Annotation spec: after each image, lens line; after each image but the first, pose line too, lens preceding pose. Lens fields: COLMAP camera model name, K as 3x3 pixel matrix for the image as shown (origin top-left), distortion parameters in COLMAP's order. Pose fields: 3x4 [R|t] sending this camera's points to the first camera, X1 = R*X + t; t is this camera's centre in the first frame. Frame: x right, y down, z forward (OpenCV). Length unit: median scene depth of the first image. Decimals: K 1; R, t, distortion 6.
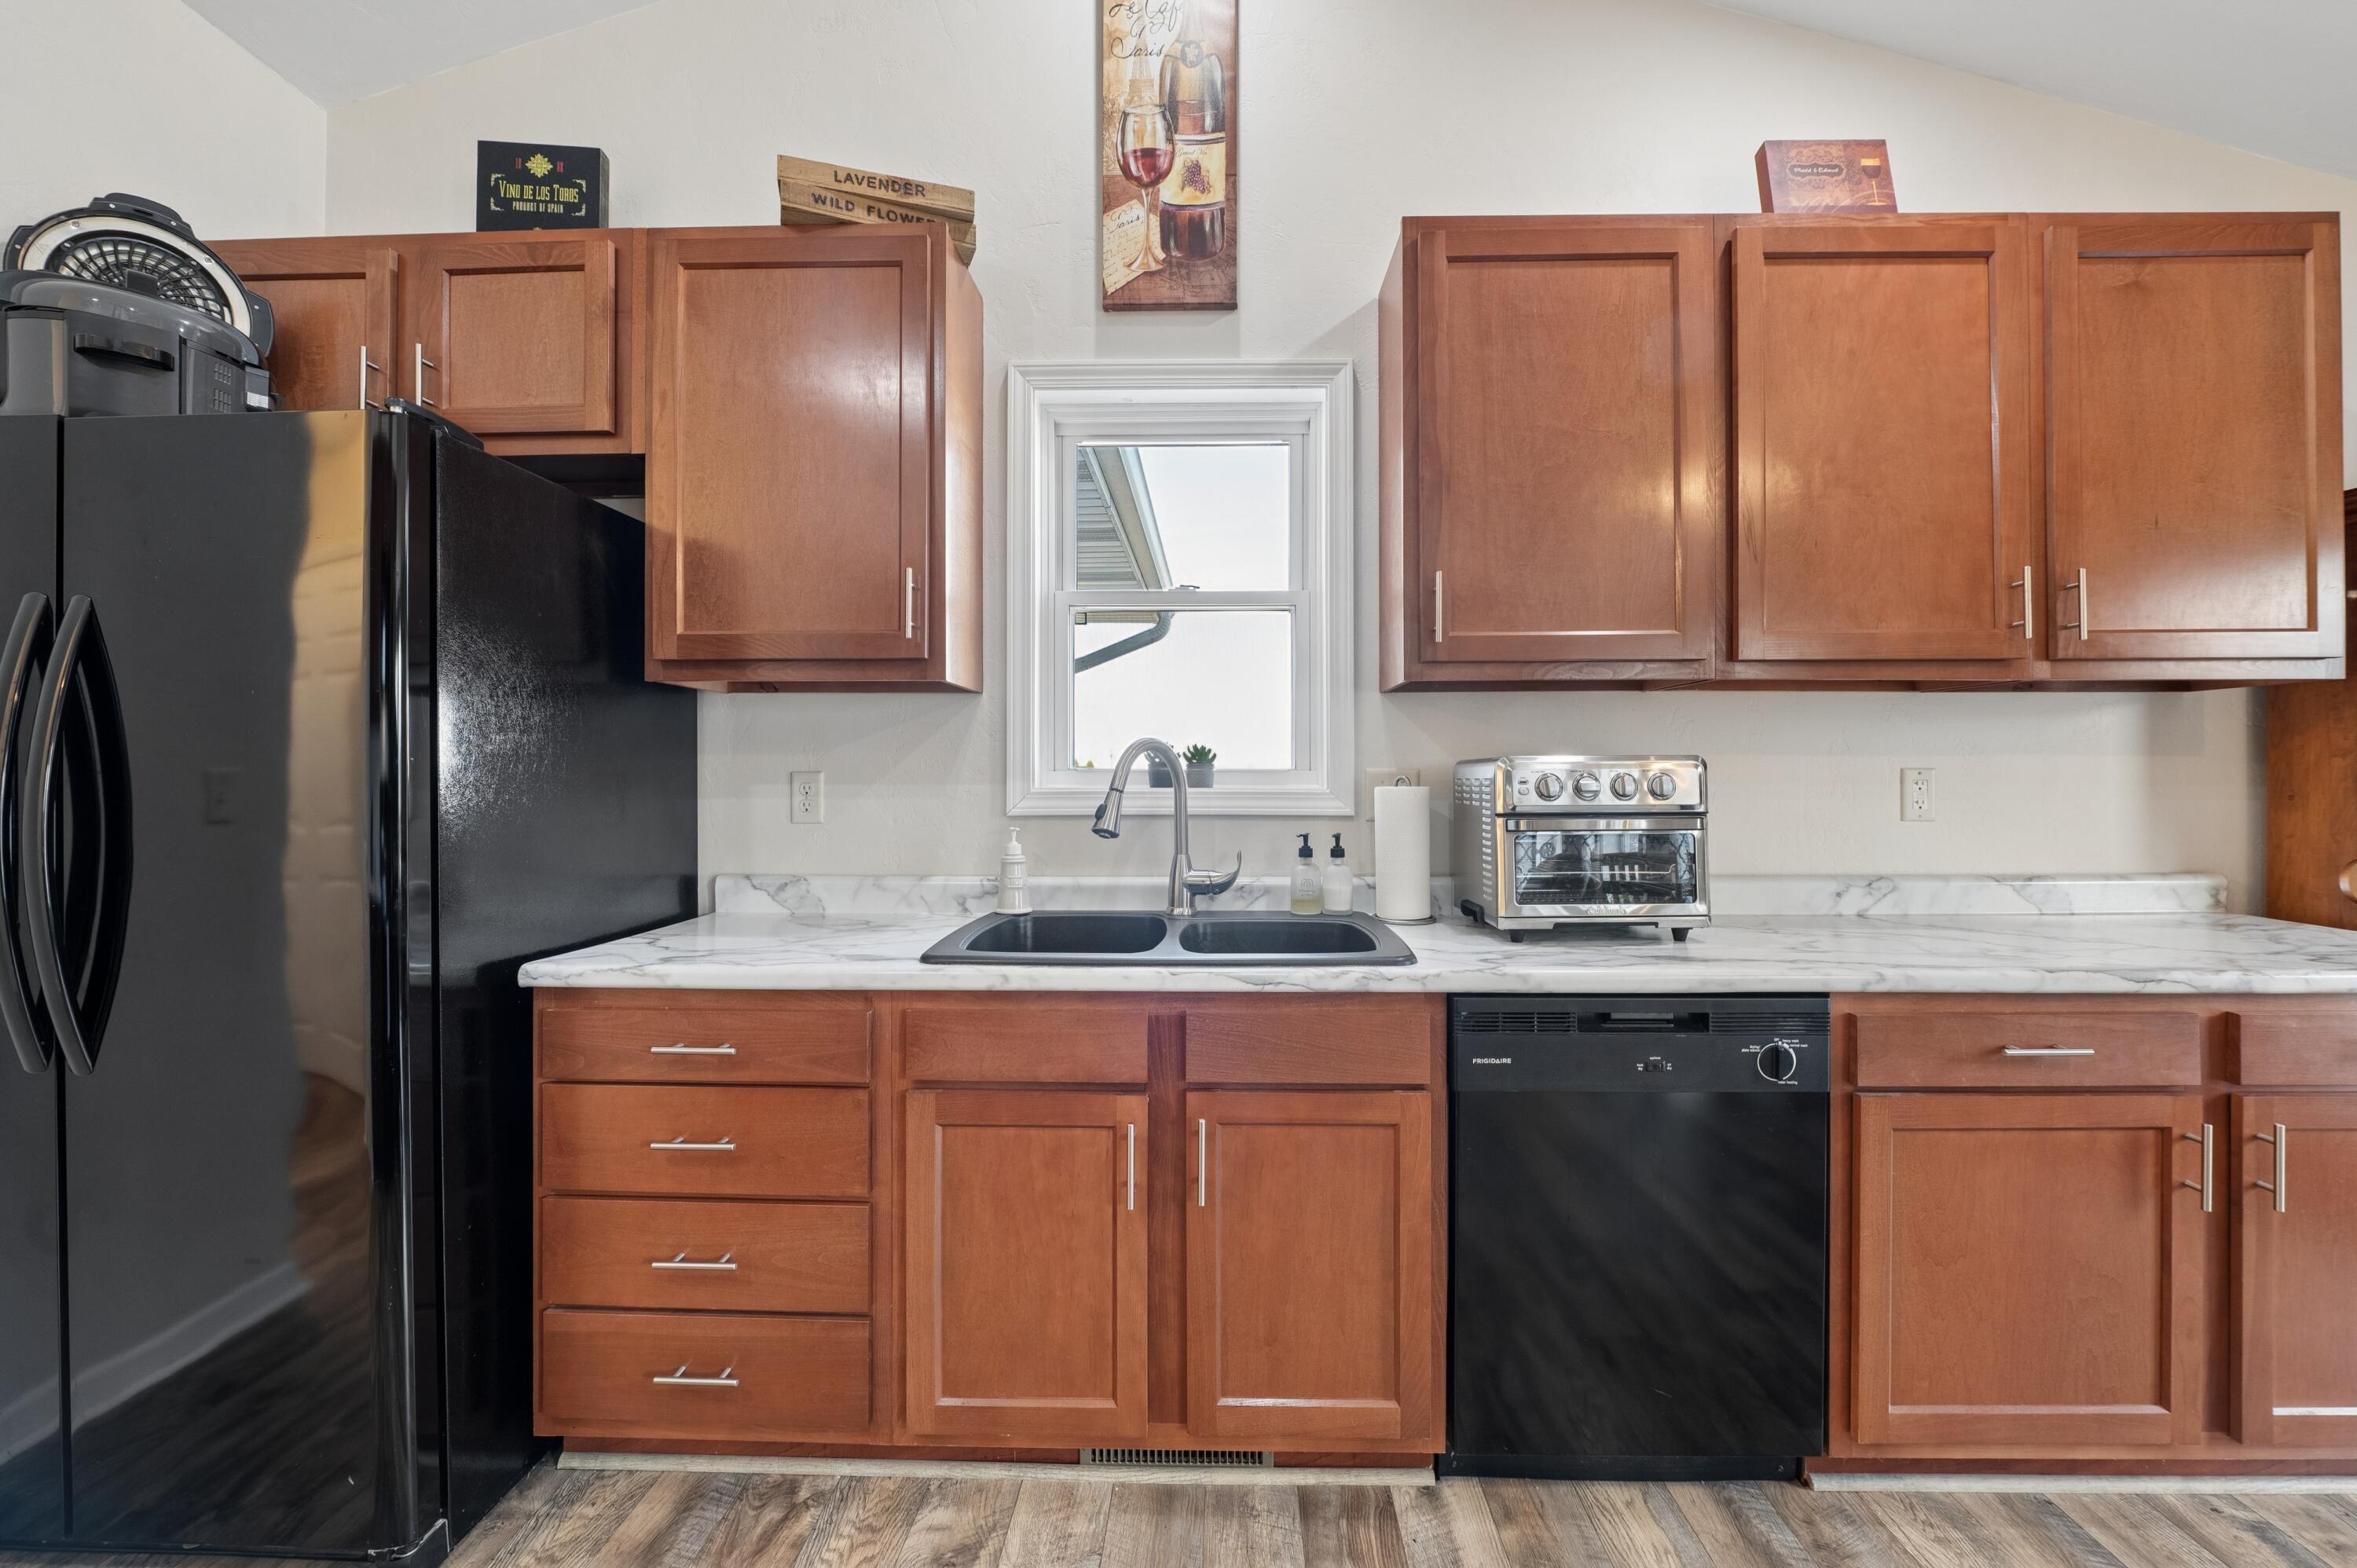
lens RADIAL K [[983.8, 0, 1178.5], [0, 983.8, 784.0], [0, 0, 1]] dist [-0.000506, -0.000115]
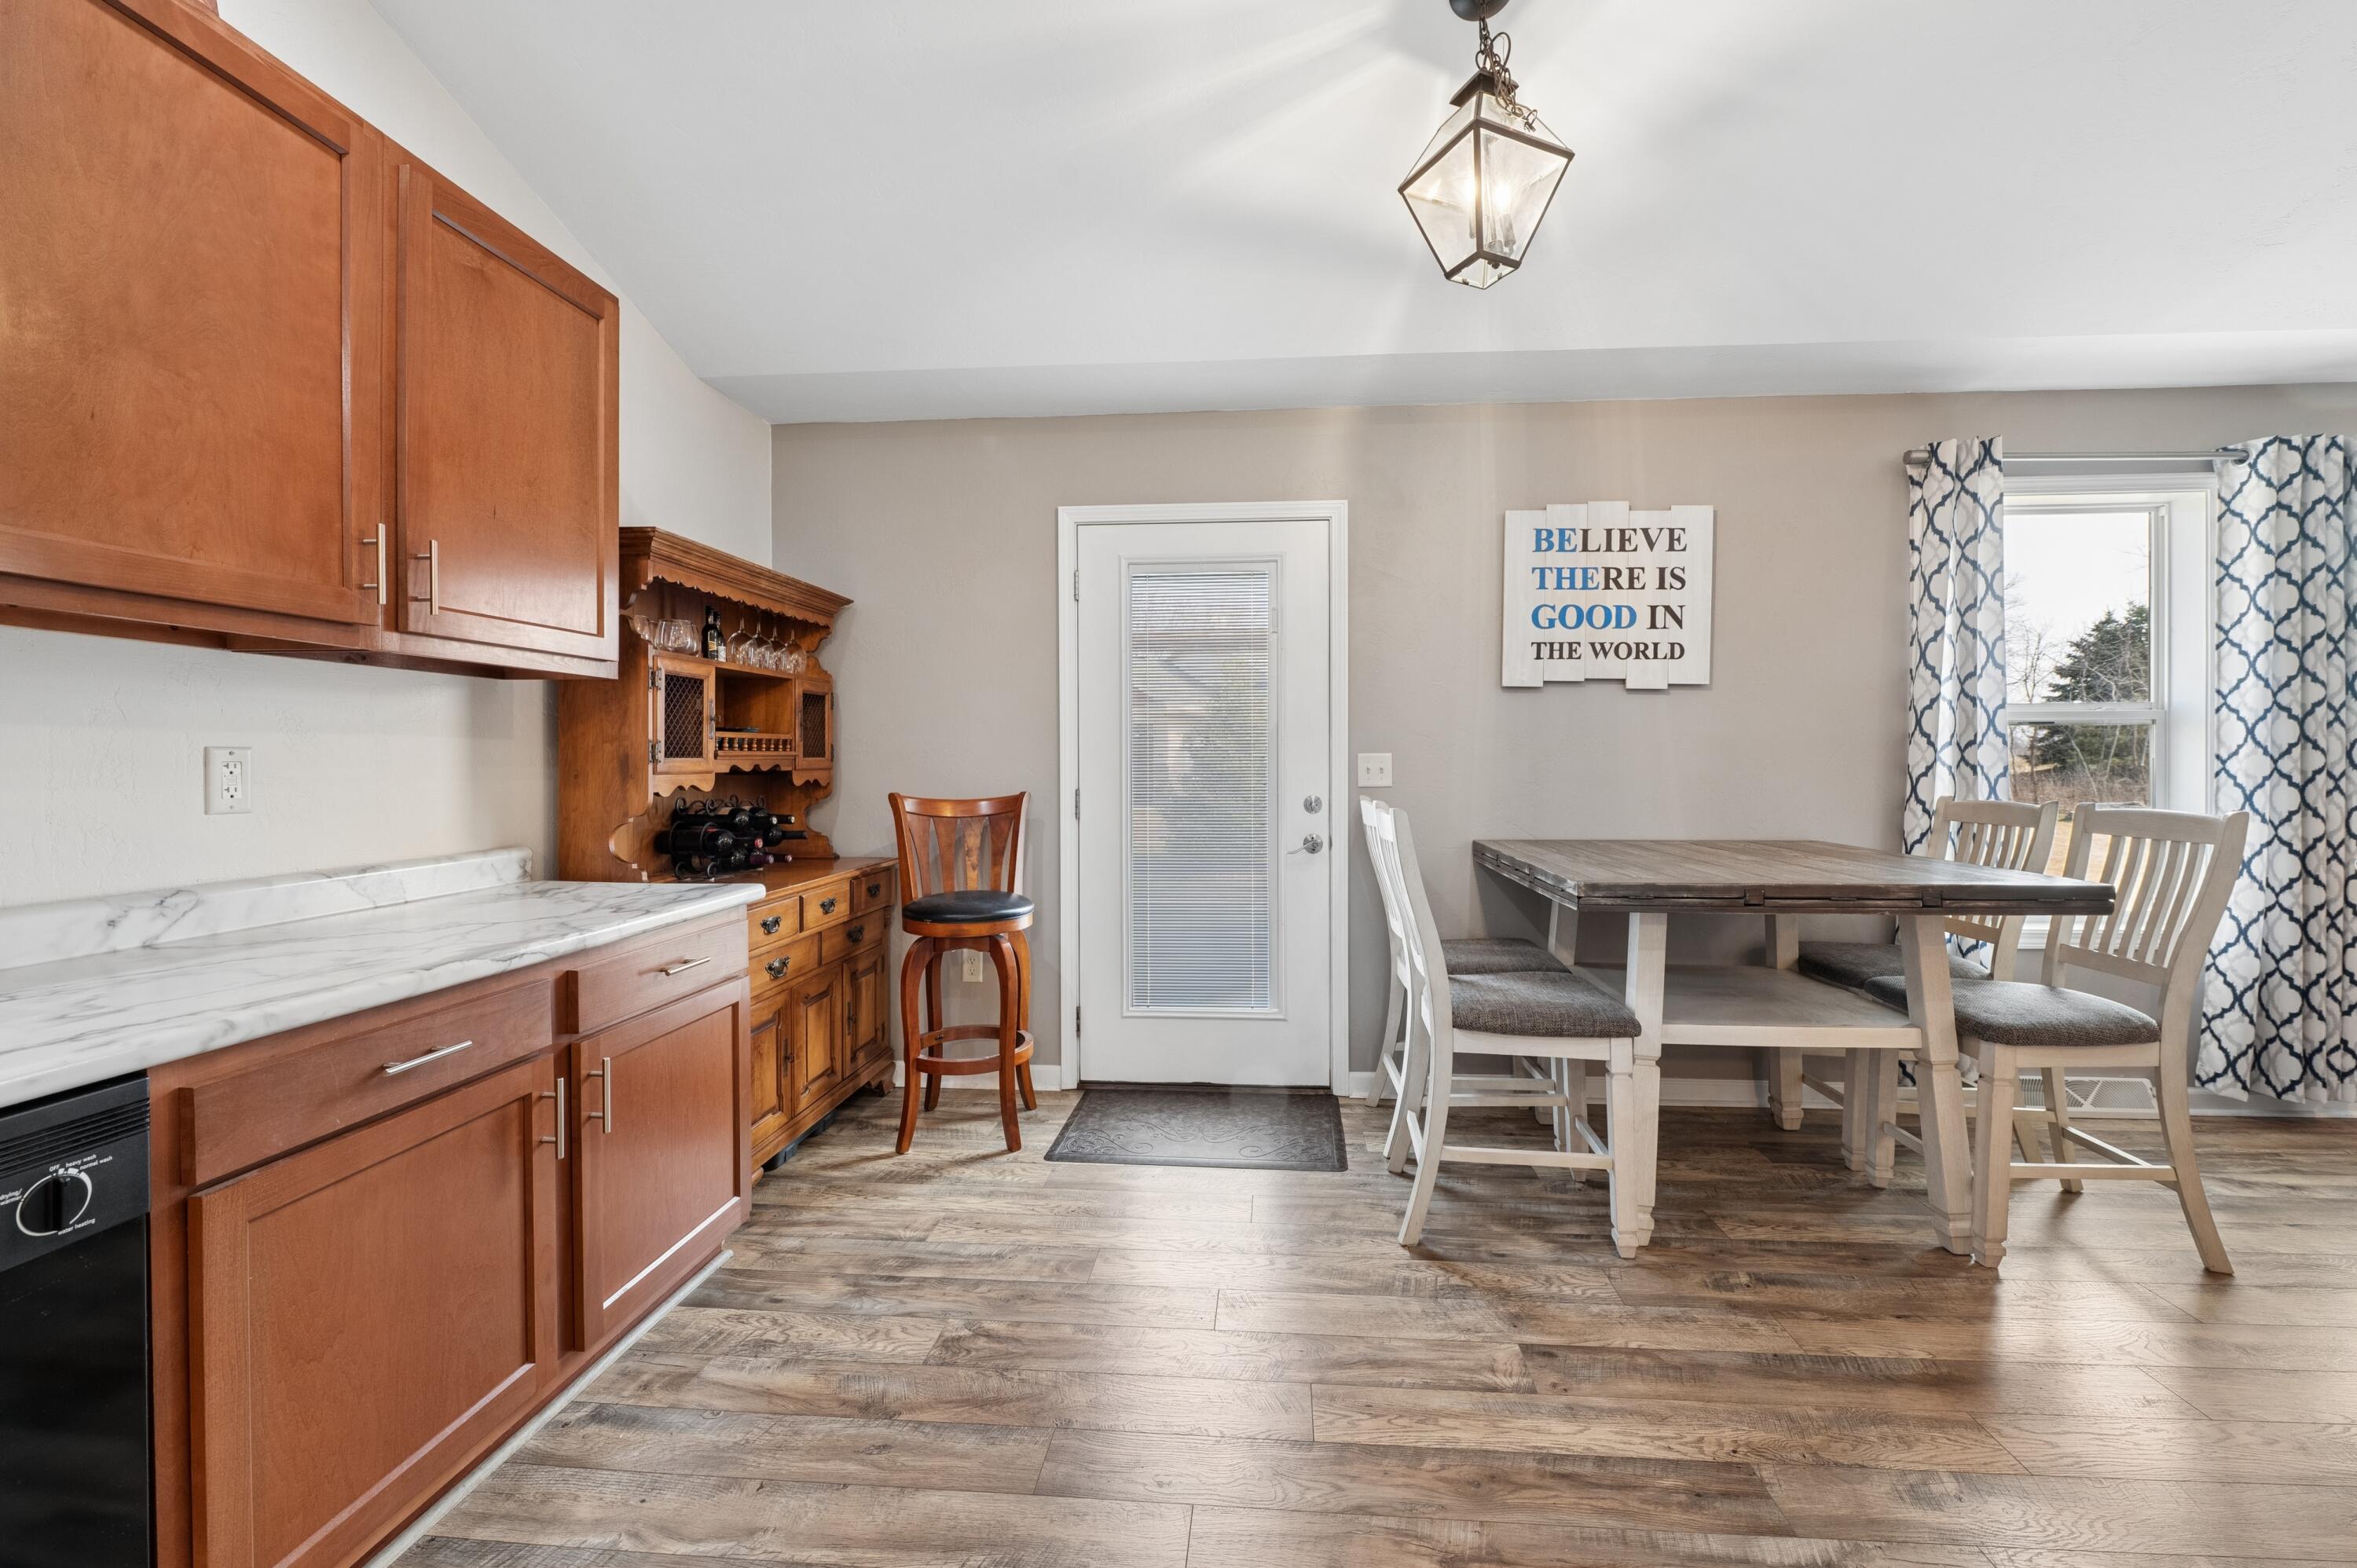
lens RADIAL K [[941.2, 0, 1185.6], [0, 941.2, 764.9], [0, 0, 1]] dist [-0.011661, 0.000273]
pose [[0.036607, -0.002379, 0.999327, 0.037814], [0.006930, 0.999974, 0.002127, 0.002587], [-0.999306, 0.006847, 0.036623, 0.243846]]
